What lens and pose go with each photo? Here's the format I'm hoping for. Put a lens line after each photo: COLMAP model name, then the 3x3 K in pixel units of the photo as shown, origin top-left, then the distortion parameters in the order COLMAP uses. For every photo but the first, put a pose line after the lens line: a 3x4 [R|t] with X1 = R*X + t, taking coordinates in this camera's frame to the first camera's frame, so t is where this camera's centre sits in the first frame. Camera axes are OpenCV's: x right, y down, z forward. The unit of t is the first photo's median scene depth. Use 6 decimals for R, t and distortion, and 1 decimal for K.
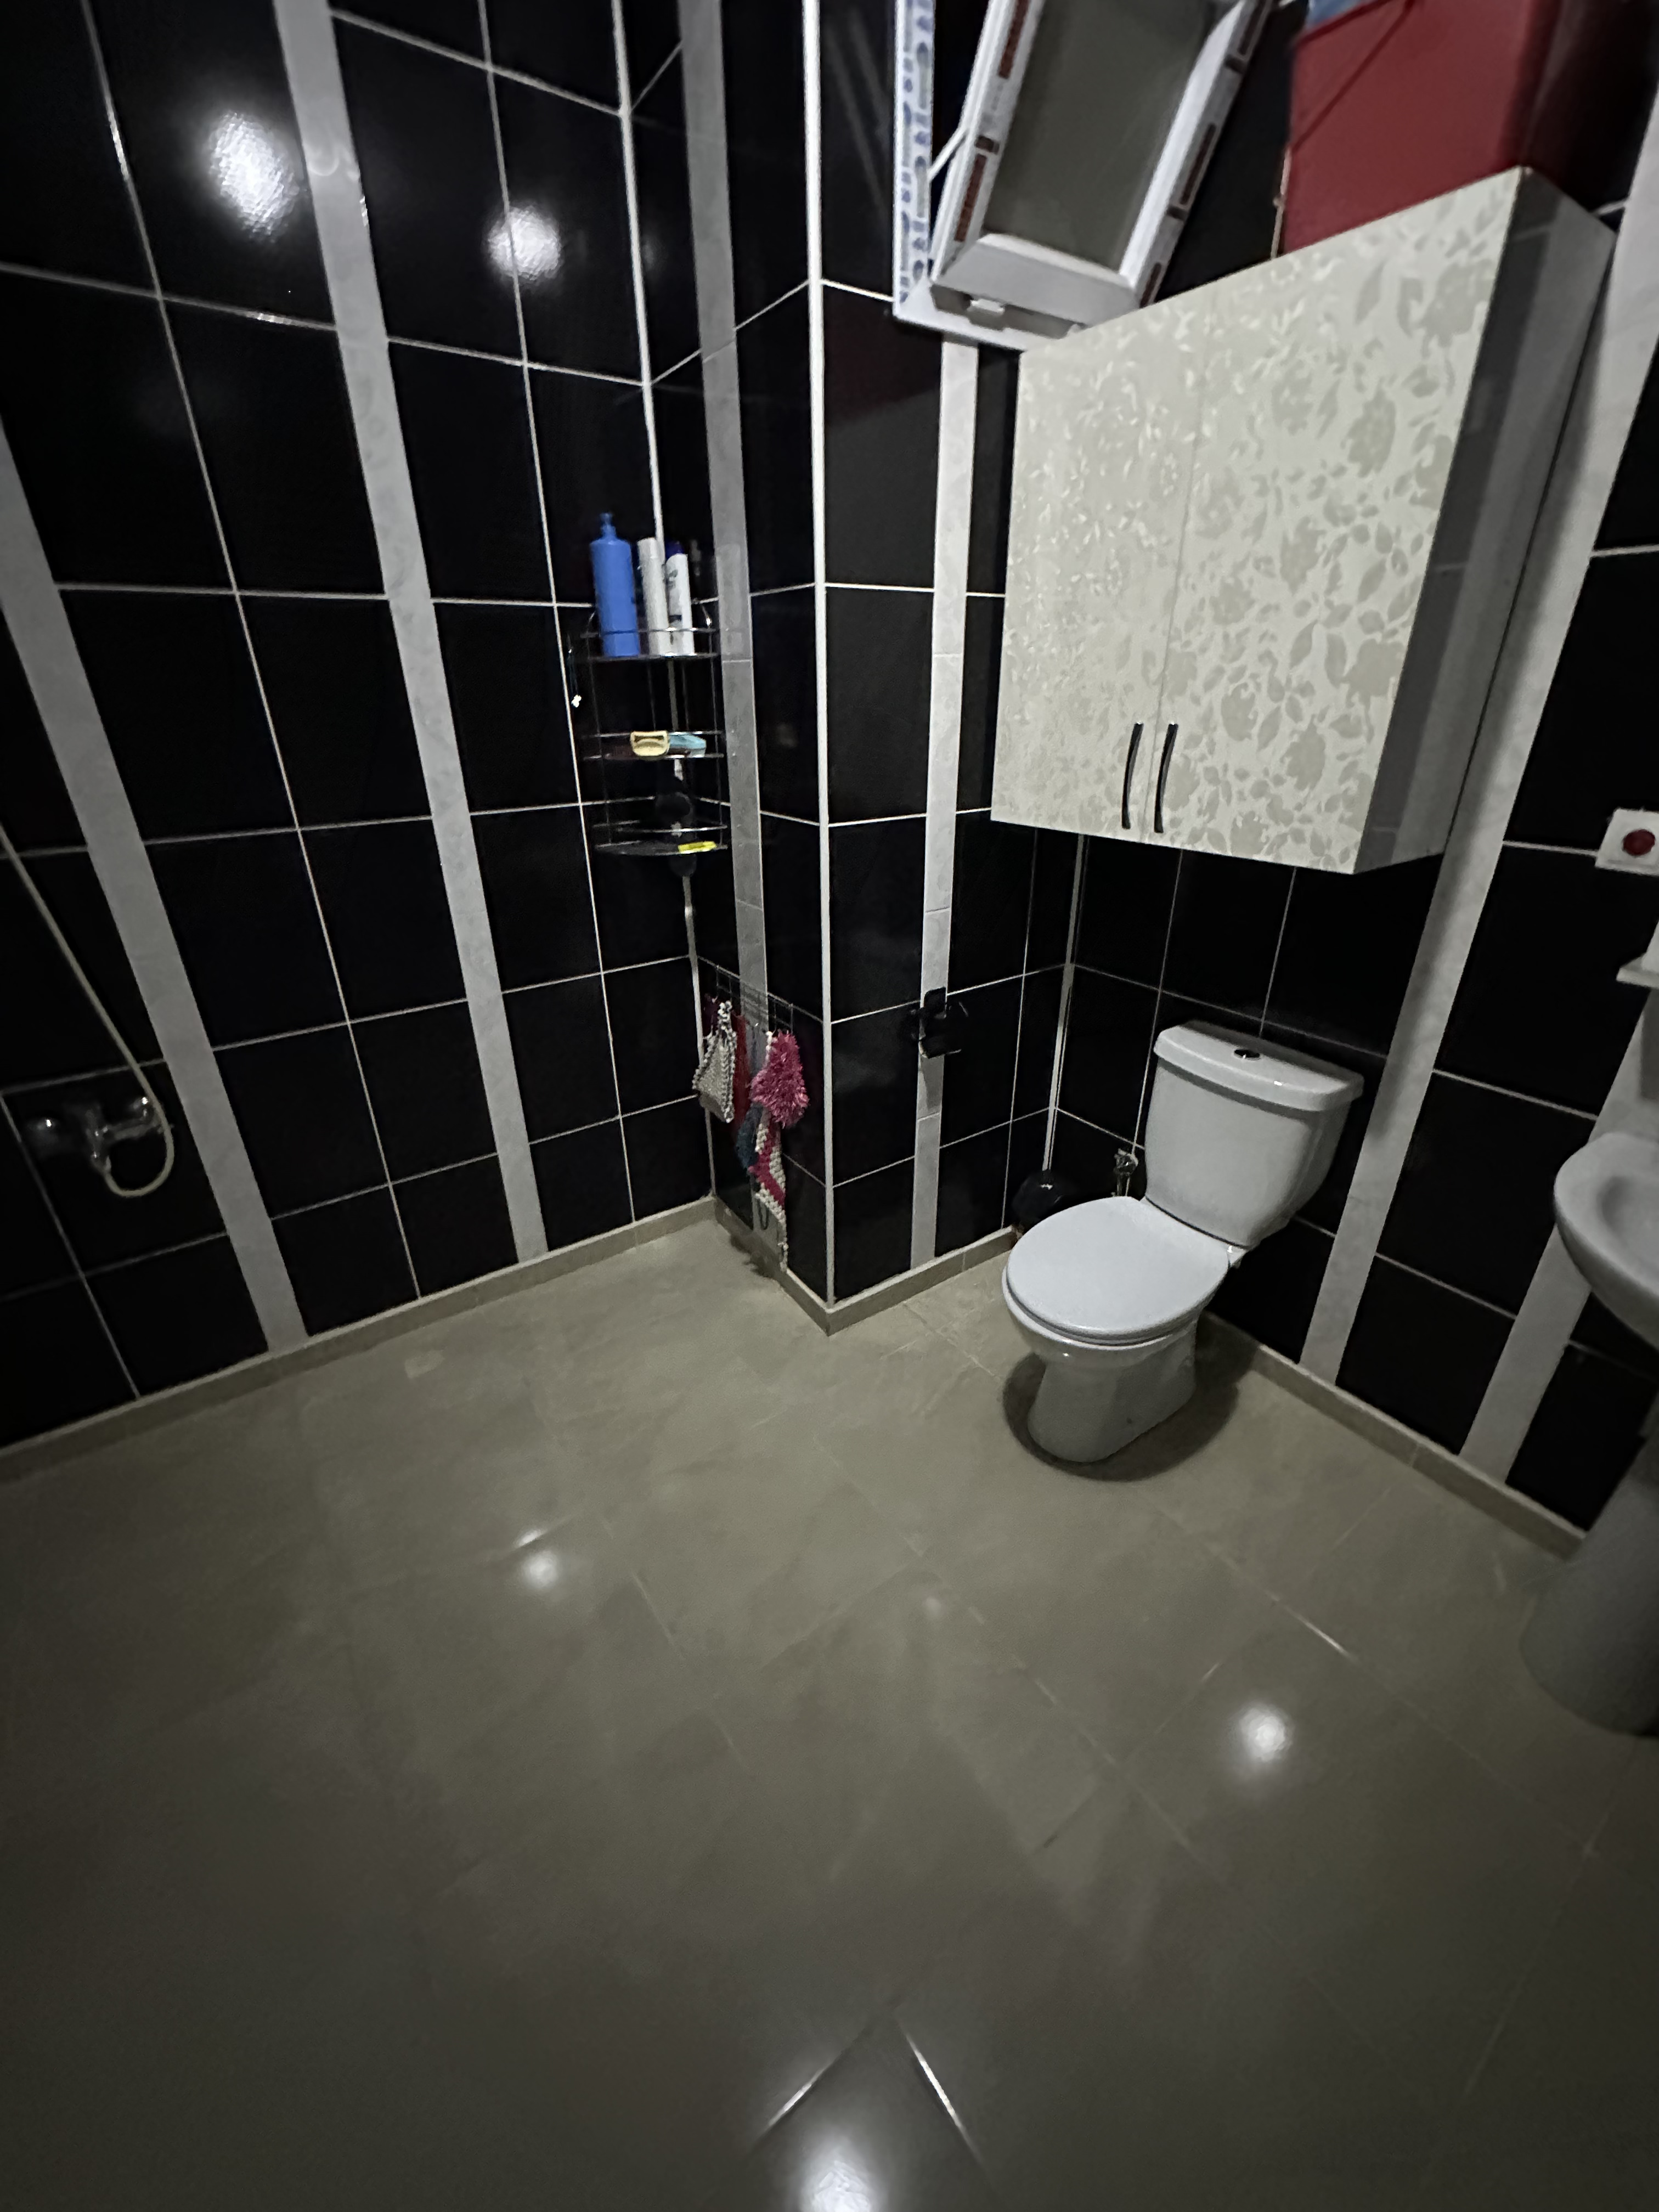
lens RADIAL K [[884.0, 0, 832.4], [0, 884.0, 1104.1], [0, 0, 1]] dist [-0.006501, 0.001566]
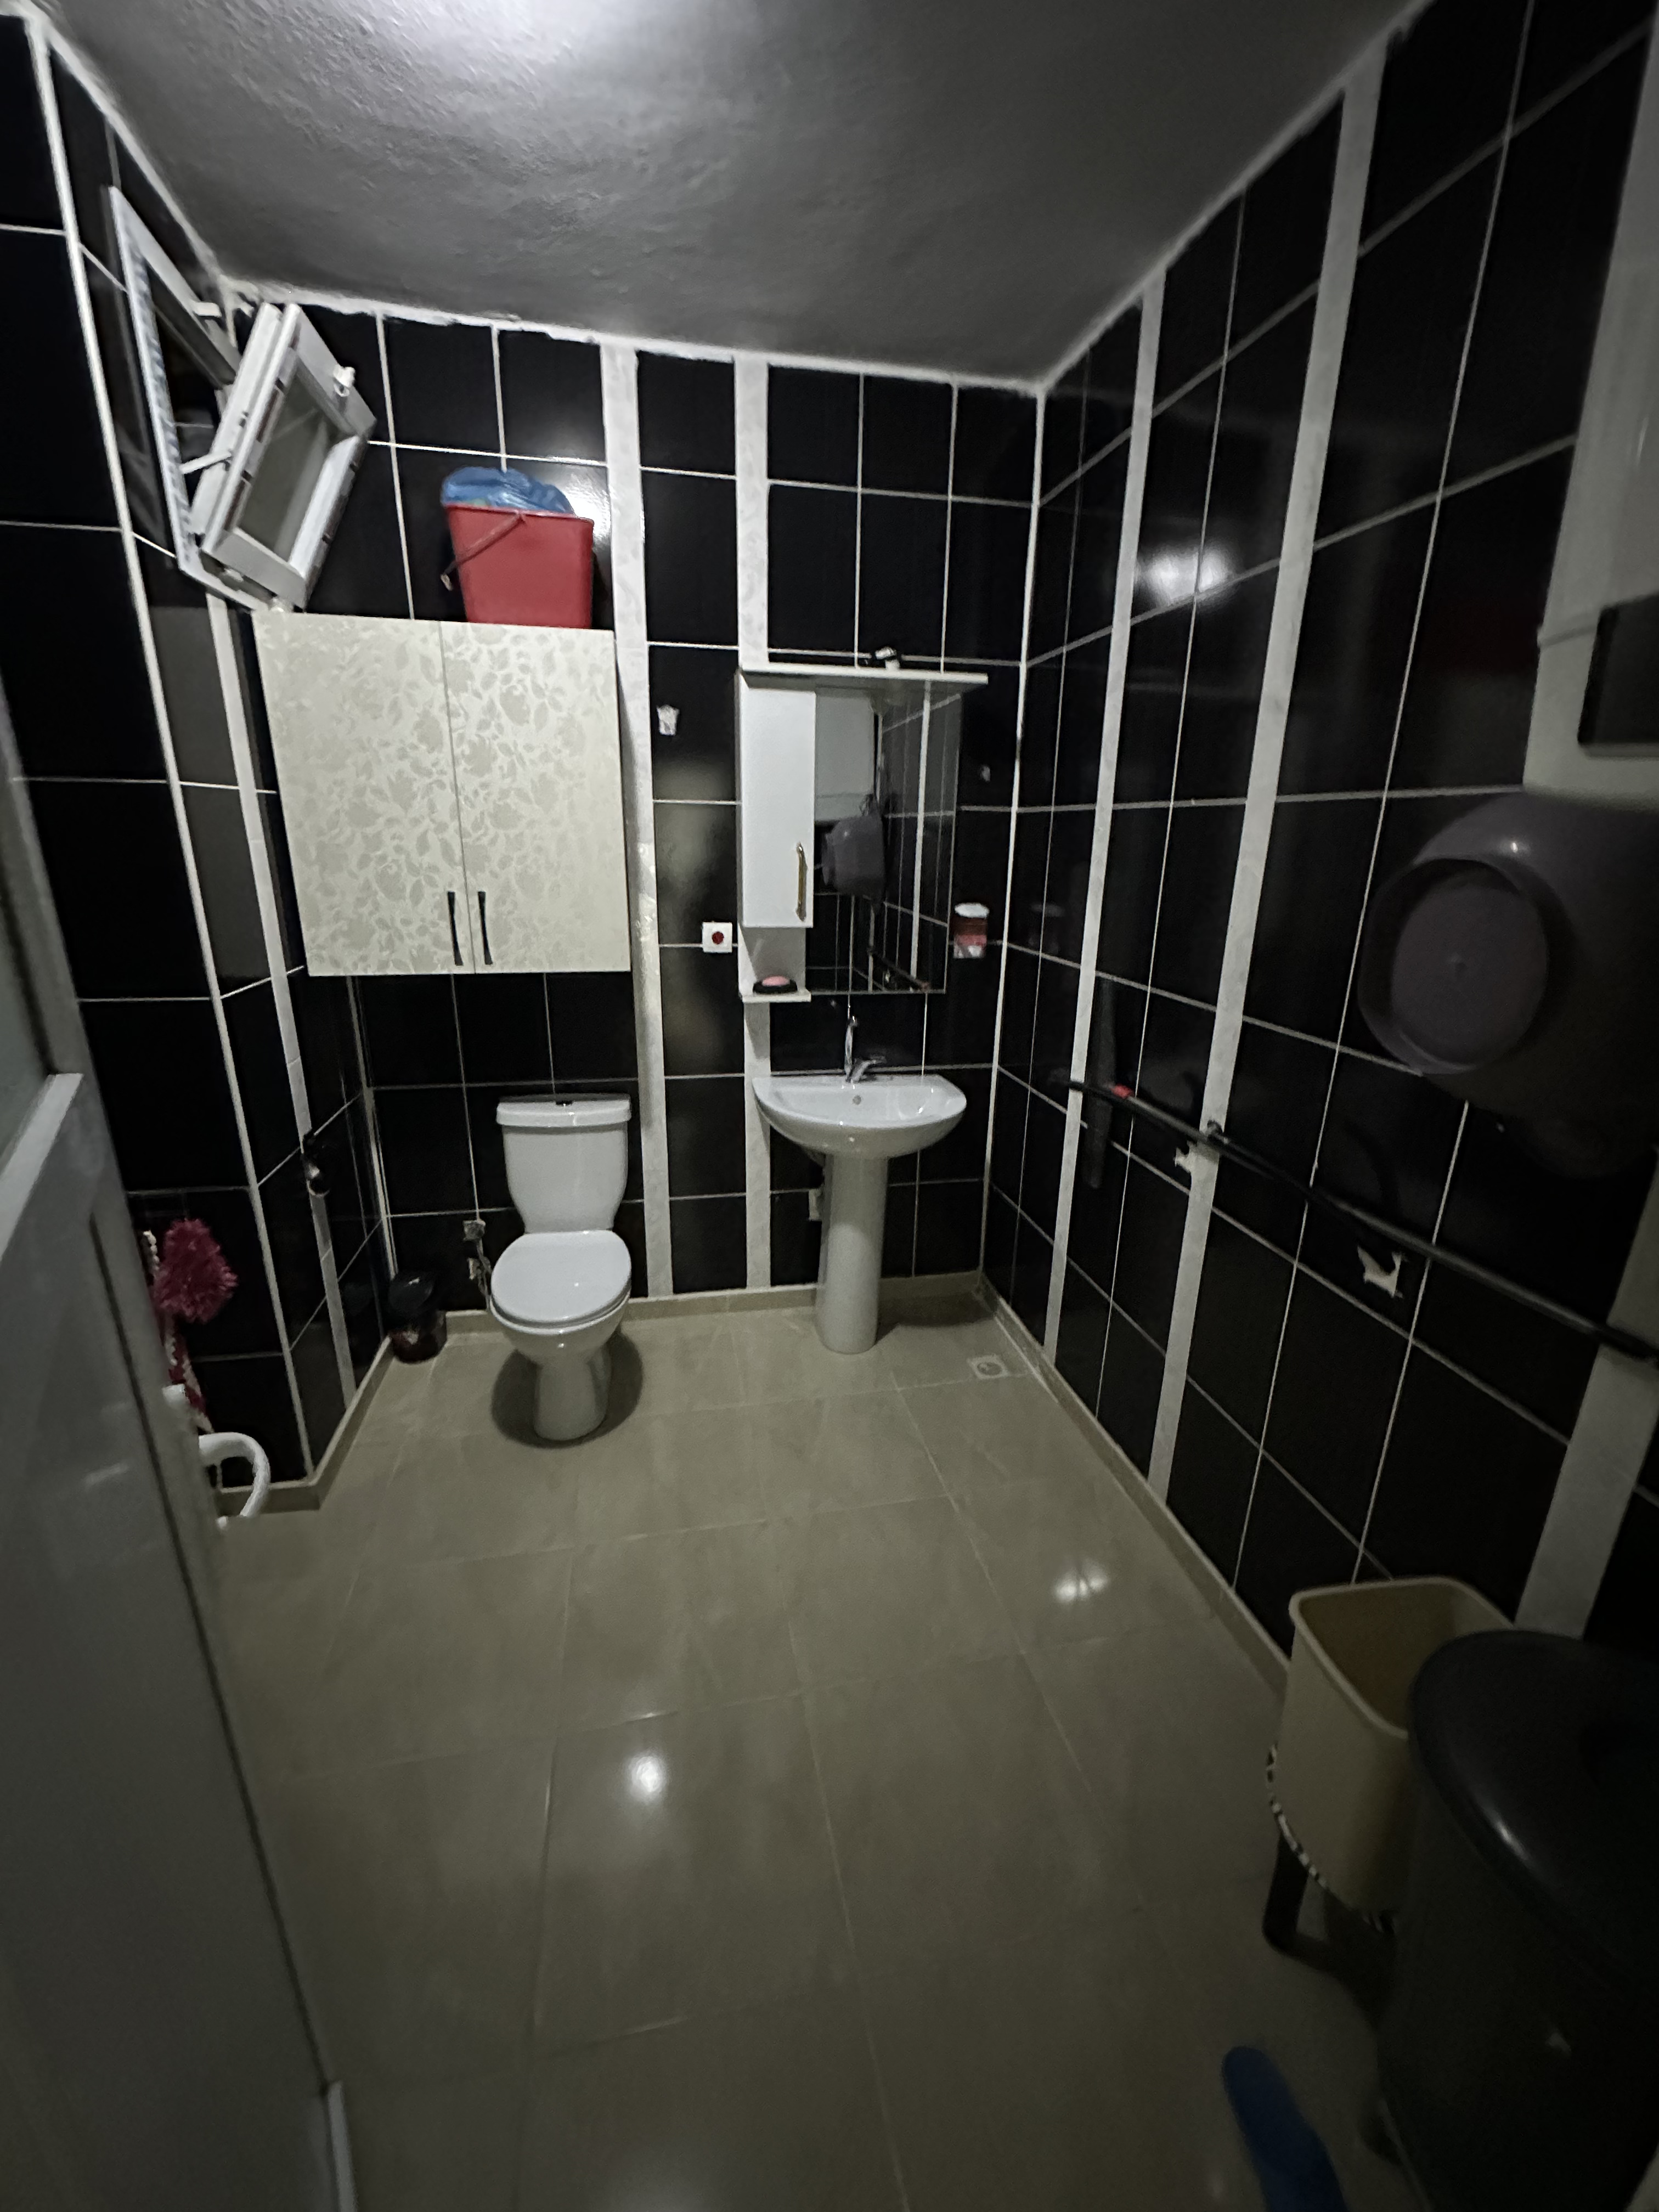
lens RADIAL K [[884.0, 0, 824.9], [0, 884.0, 1108.2], [0, 0, 1]] dist [-0.006501, 0.001566]
pose [[0.411949, -0.258003, 0.873918, -0.671050], [0.375863, 0.921797, 0.094963, -0.028905], [-0.830076, 0.289353, 0.476707, -0.043609]]
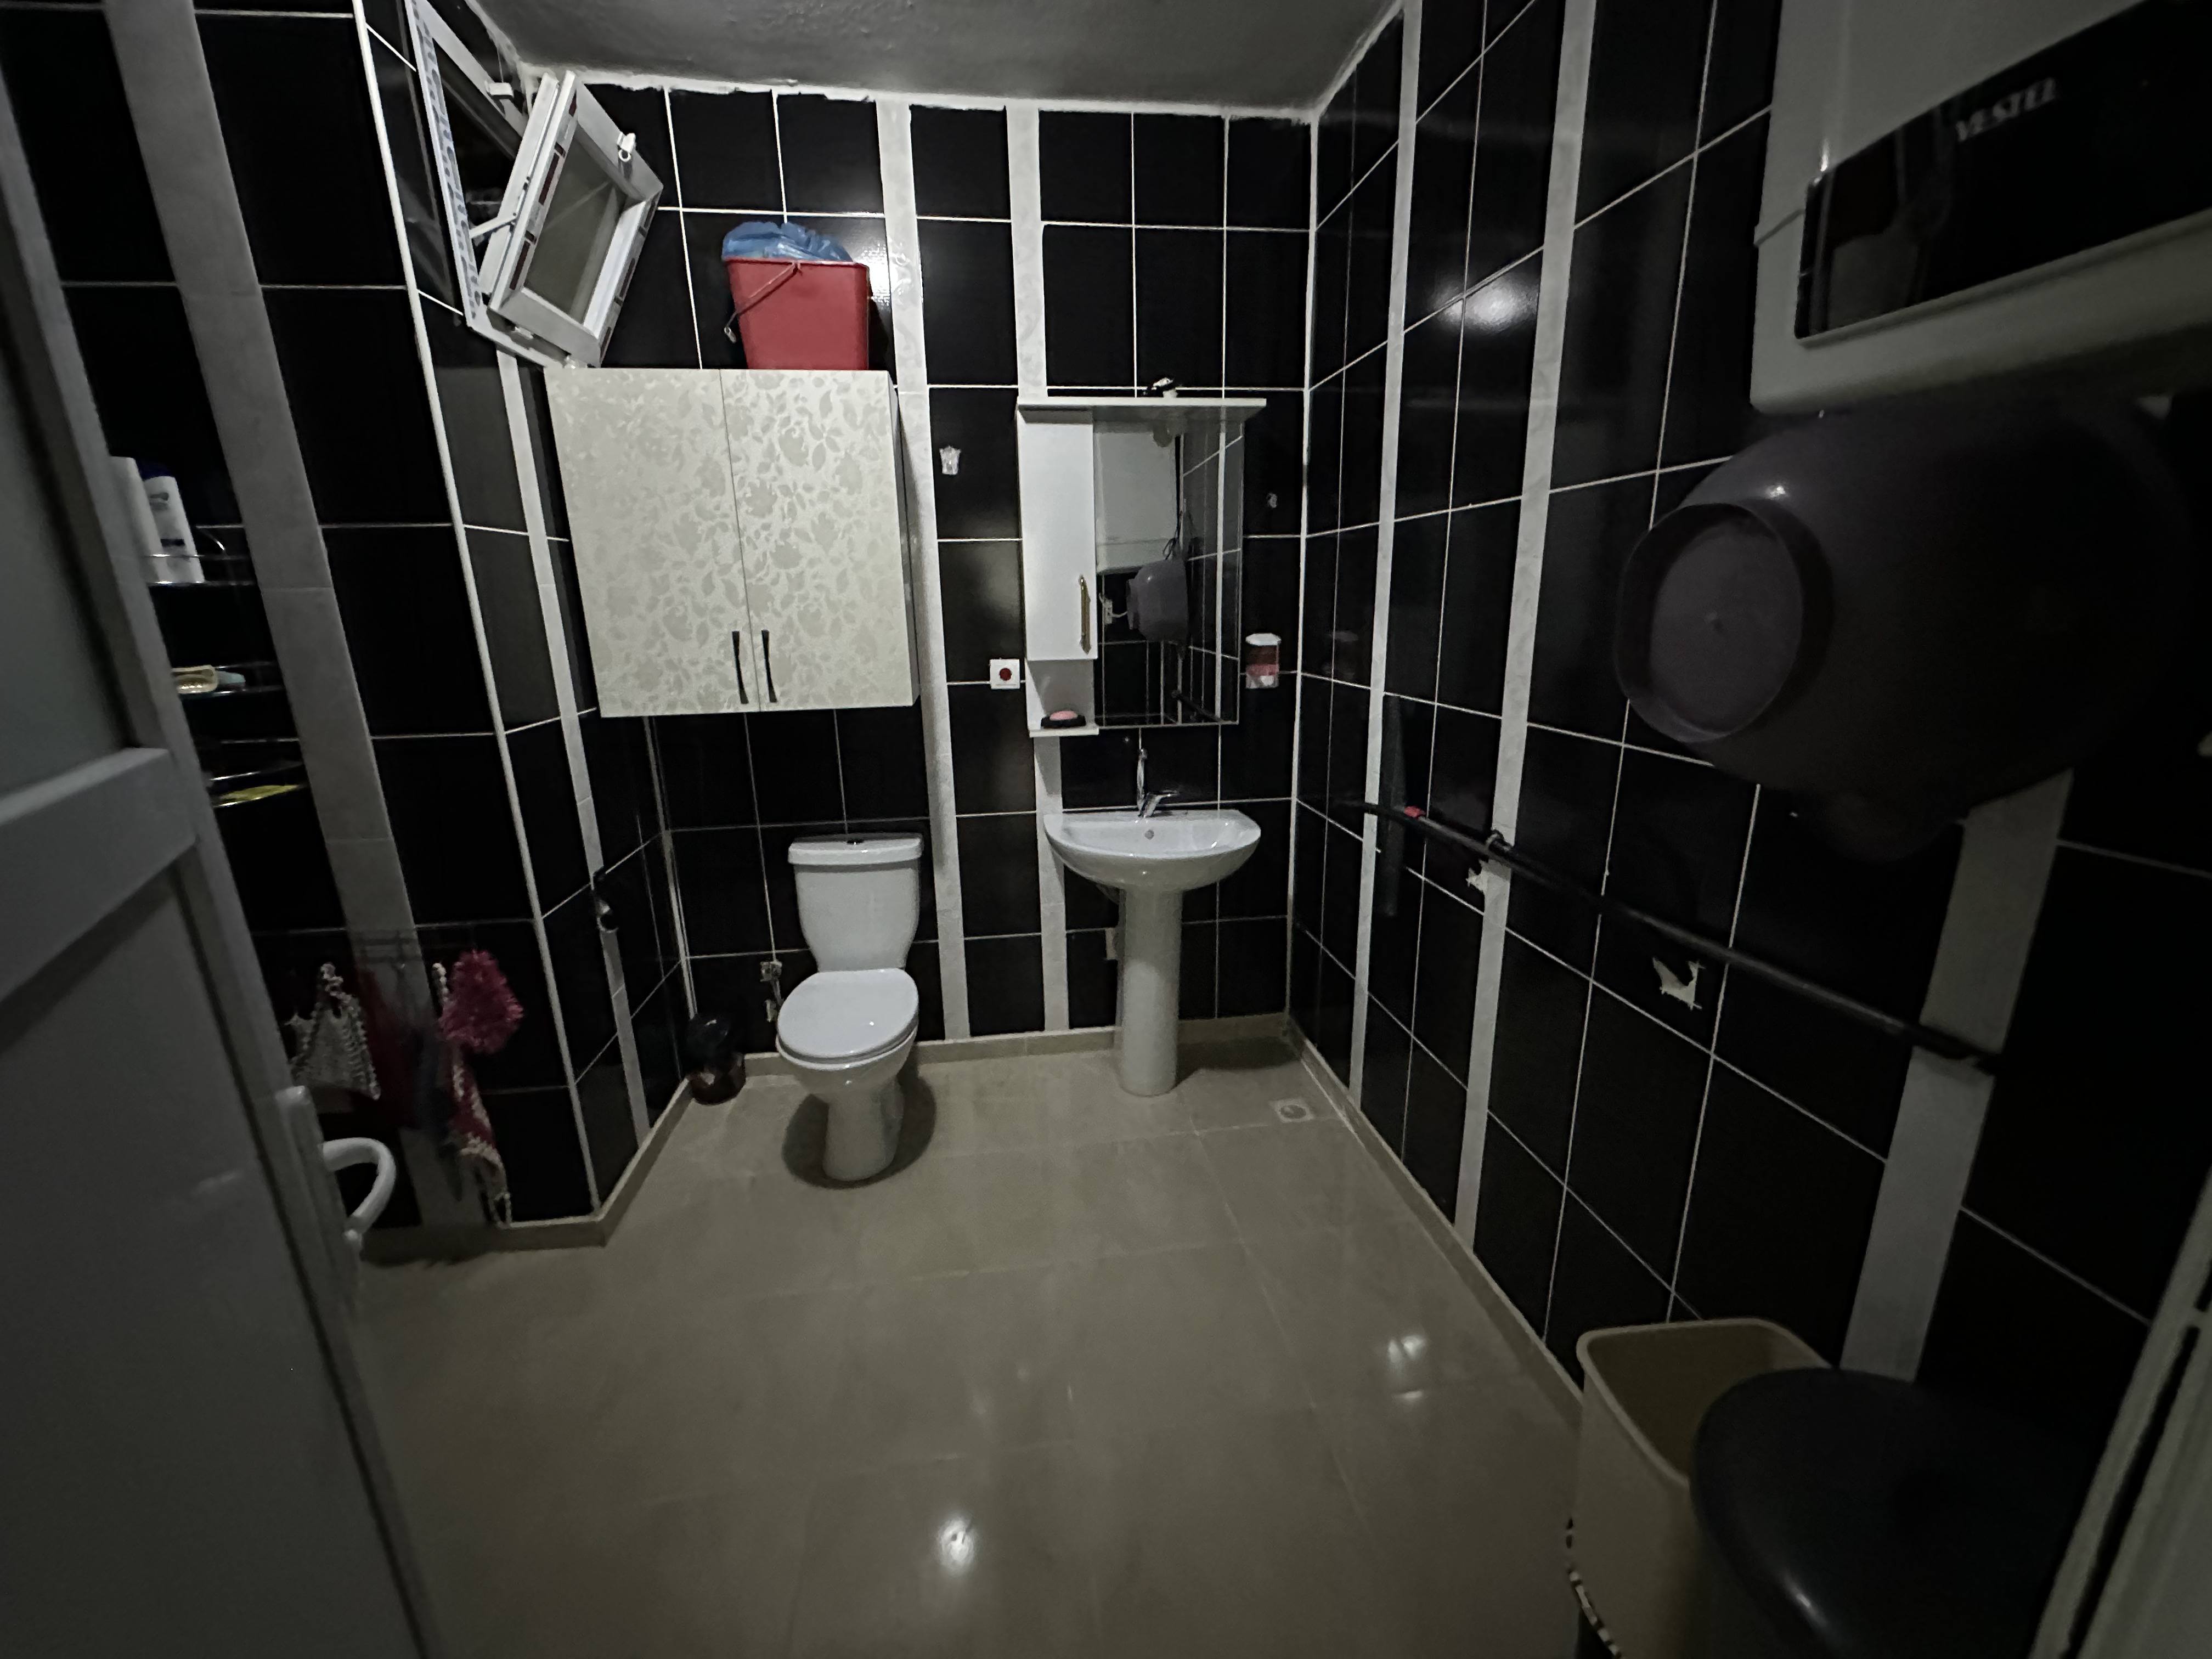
lens RADIAL K [[884.0, 0, 1100.4], [0, 884.0, 834.9], [0, 0, 1]] dist [-0.006501, 0.001566]
pose [[0.467549, -0.230400, 0.853413, -0.624739], [0.396678, 0.917456, 0.030367, 0.051629], [-0.789965, 0.324332, 0.520350, -0.082611]]
